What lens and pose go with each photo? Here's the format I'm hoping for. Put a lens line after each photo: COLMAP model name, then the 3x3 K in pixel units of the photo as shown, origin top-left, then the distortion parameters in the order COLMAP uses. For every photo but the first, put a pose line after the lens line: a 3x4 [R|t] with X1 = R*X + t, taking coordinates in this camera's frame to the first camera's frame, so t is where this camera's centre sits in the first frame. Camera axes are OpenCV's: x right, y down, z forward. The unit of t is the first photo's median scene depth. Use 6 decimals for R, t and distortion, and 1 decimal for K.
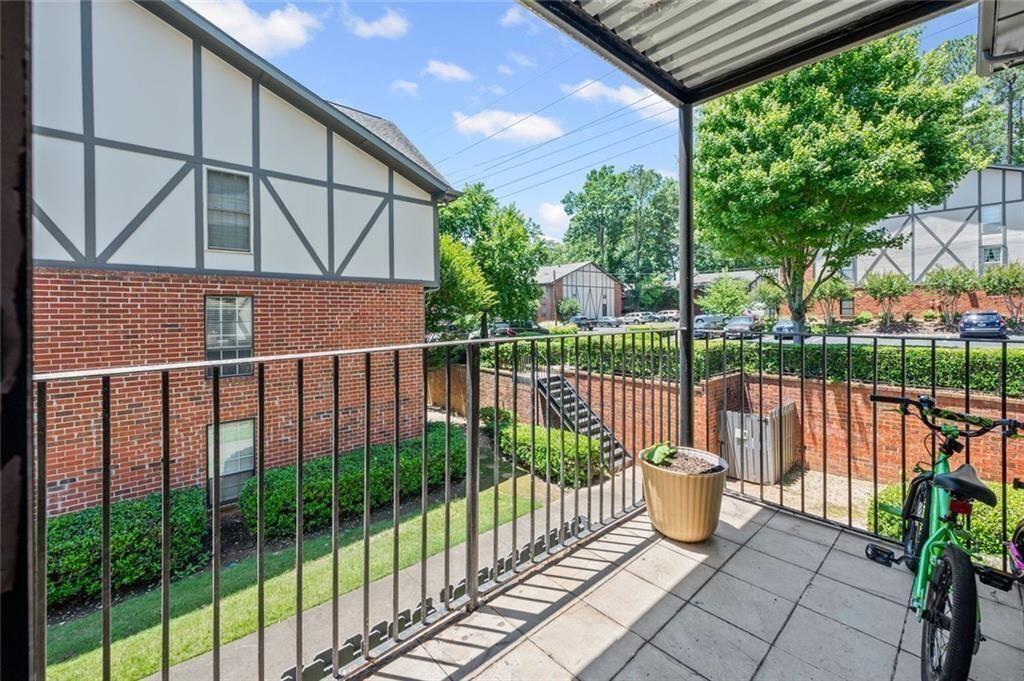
lens RADIAL K [[420.2, 0, 511.5], [0, 420.2, 308.2], [0, 0, 1]] dist [0.002296, 0.000433]
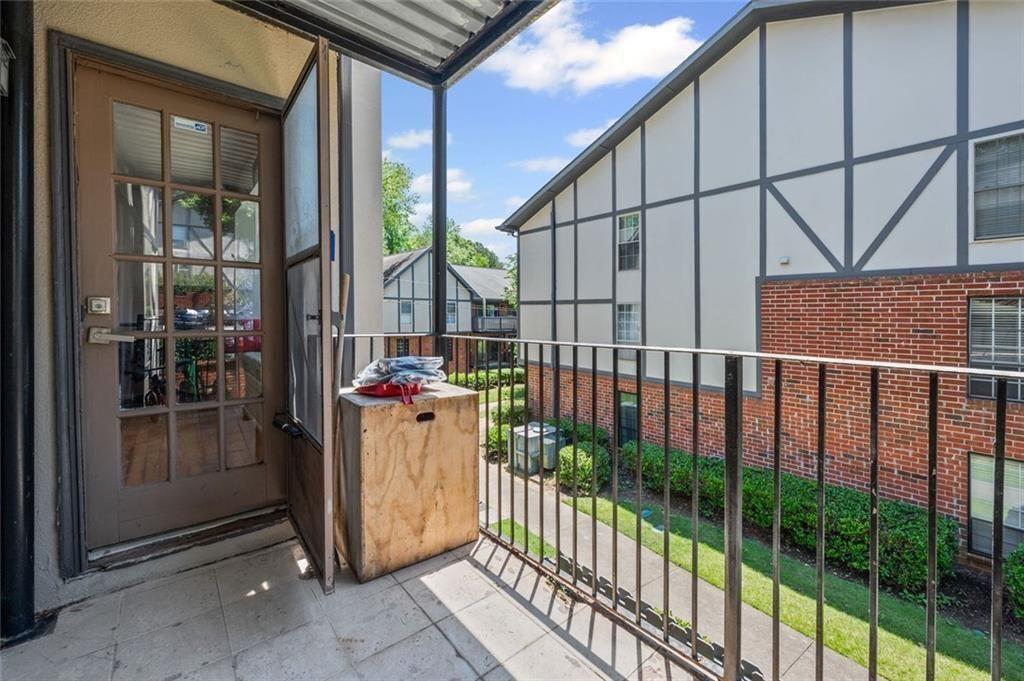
lens RADIAL K [[420.2, 0, 515.2], [0, 420.2, 319.0], [0, 0, 1]] dist [0.002296, 0.000433]
pose [[-0.024257, 0.015633, -0.999584, 0.142211], [-0.000667, 0.999877, 0.015654, 0.000851], [0.999706, 0.001047, -0.024243, 0.128161]]
